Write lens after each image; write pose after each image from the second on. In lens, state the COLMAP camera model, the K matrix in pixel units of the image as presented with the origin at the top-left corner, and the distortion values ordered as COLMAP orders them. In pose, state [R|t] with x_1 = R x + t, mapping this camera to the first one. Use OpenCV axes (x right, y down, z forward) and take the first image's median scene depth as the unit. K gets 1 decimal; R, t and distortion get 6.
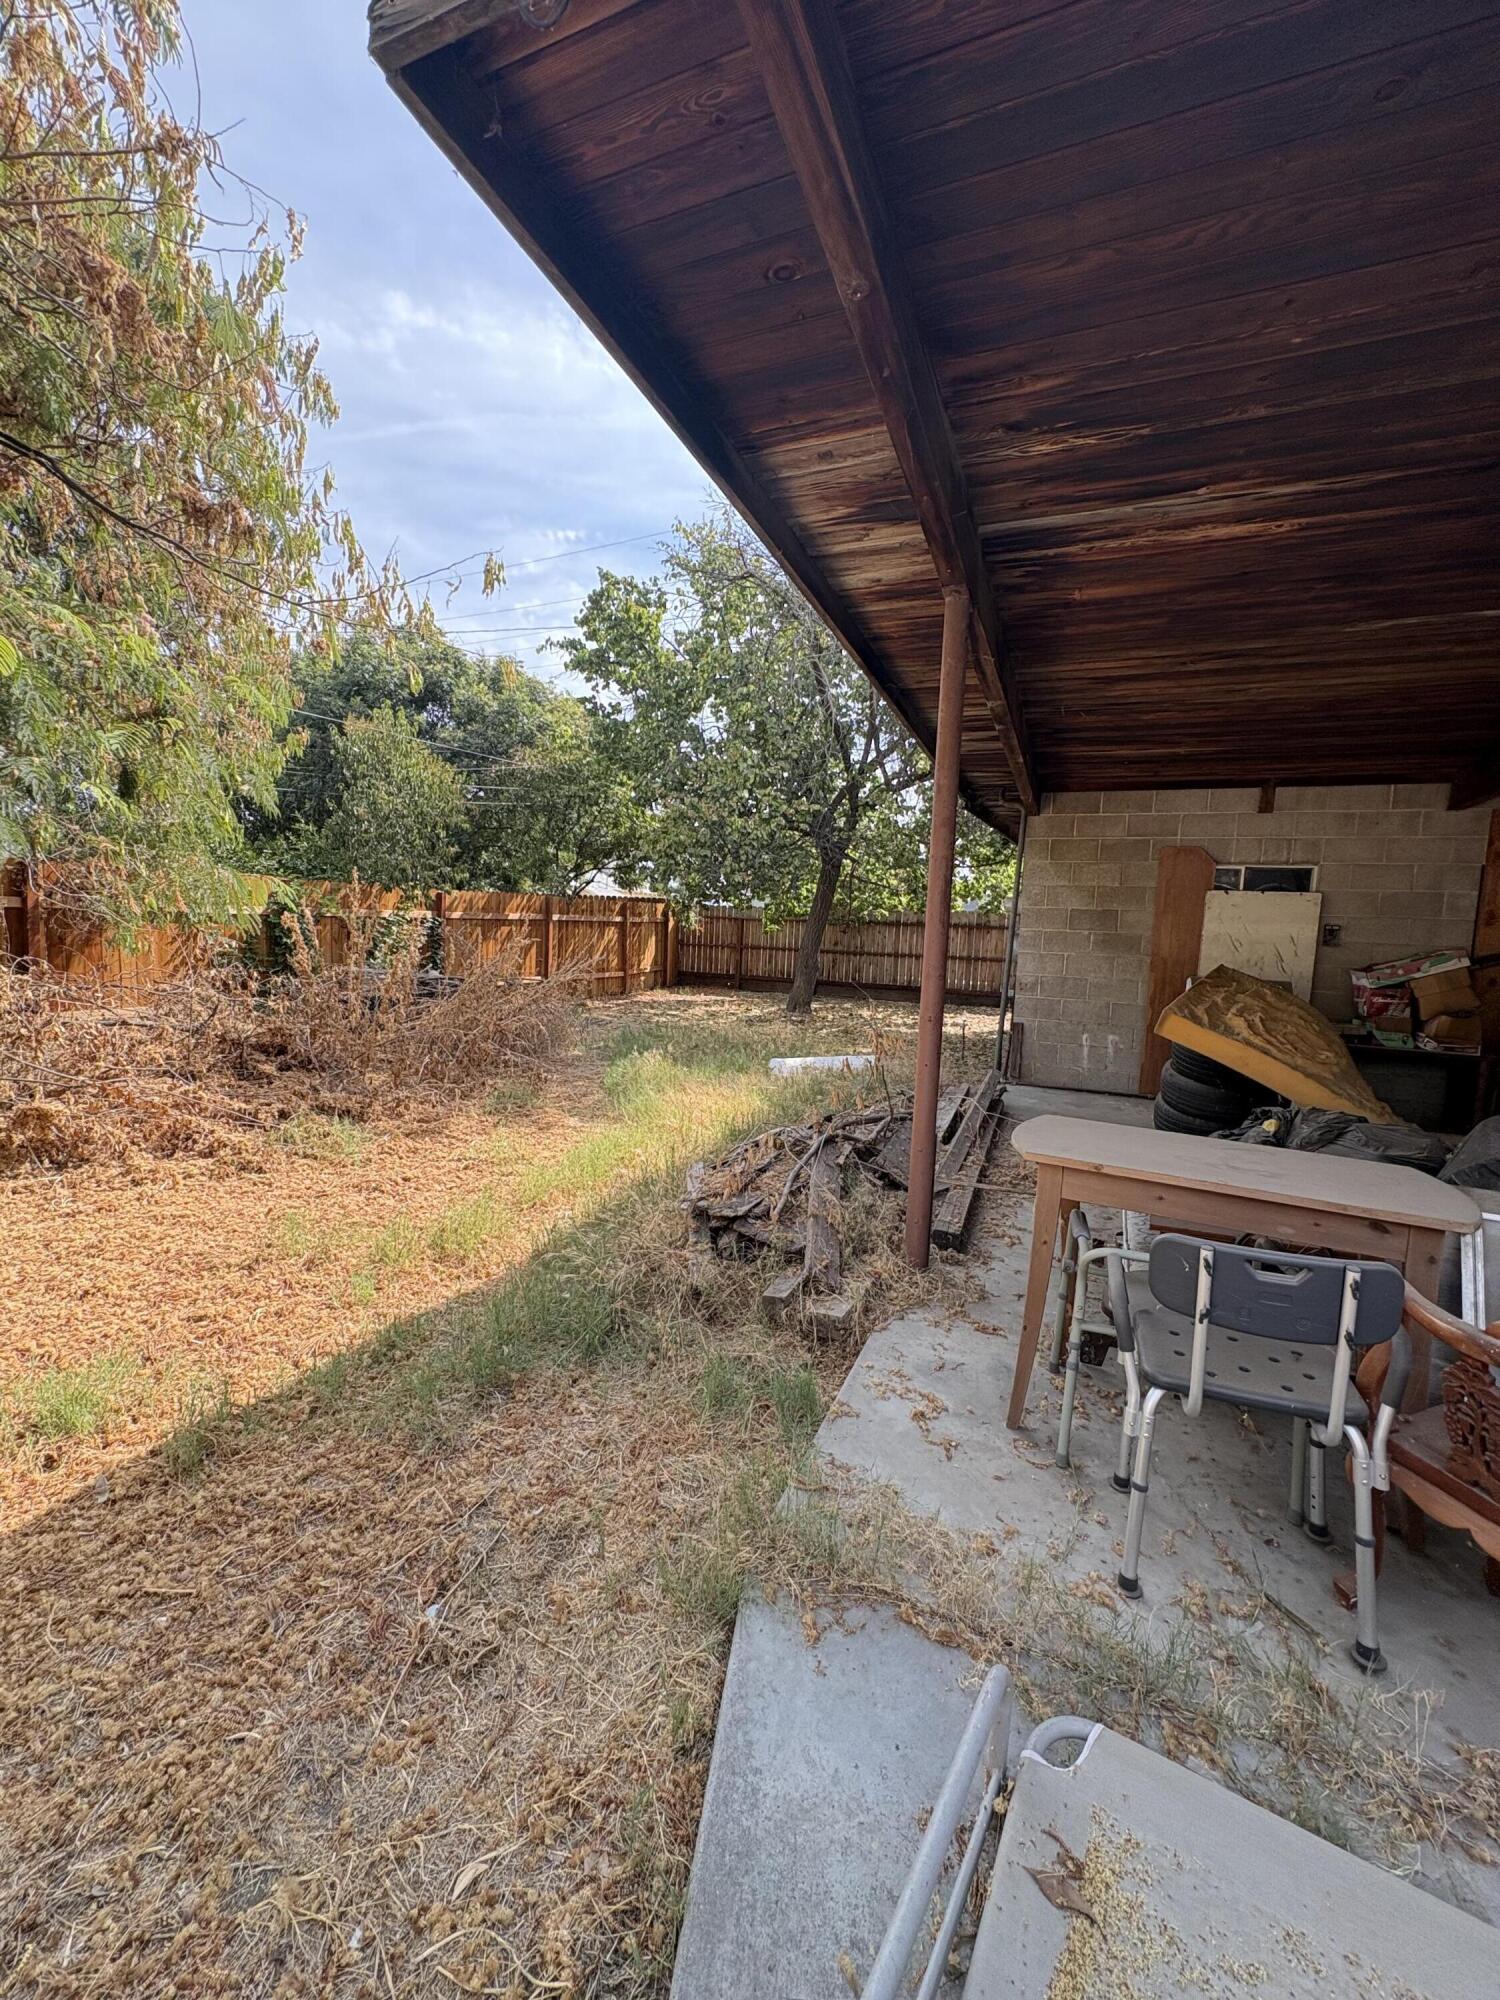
lens RADIAL K [[799.4, 0, 759.7], [0, 799.4, 997.2], [0, 0, 1]] dist [0.000174, -0.000026]
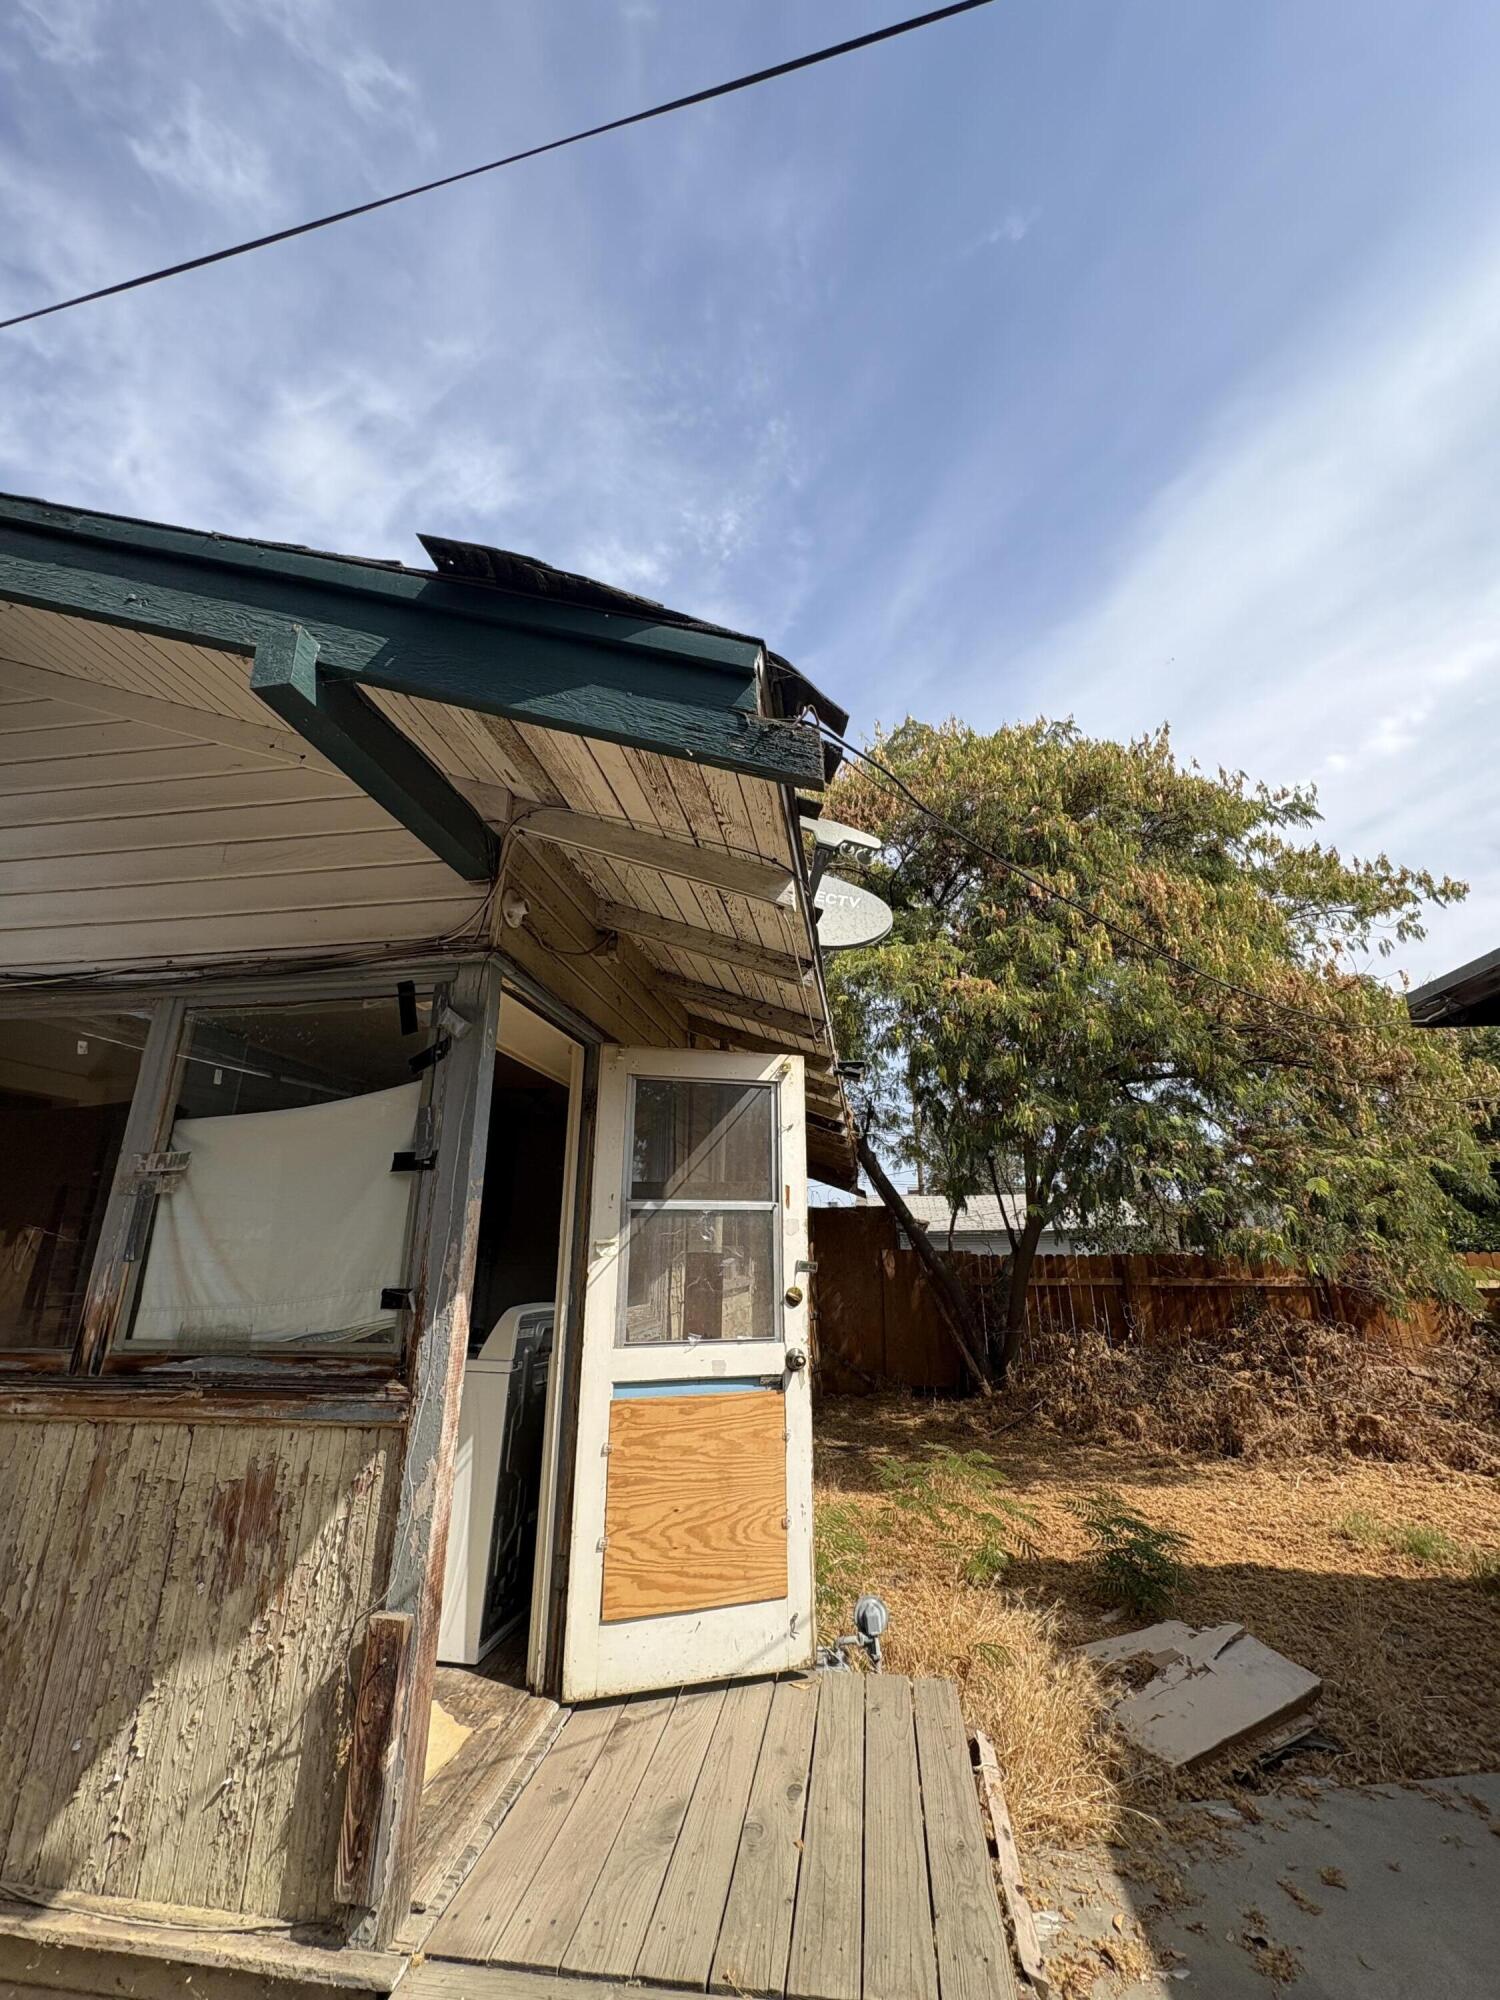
lens RADIAL K [[799.4, 0, 755.7], [0, 799.4, 993.6], [0, 0, 1]] dist [0.000174, -0.000026]
pose [[0.257295, -0.342189, -0.903718, 0.439653], [-0.081834, 0.924128, -0.373216, 0.034559], [0.962862, 0.169981, 0.209771, -0.556983]]
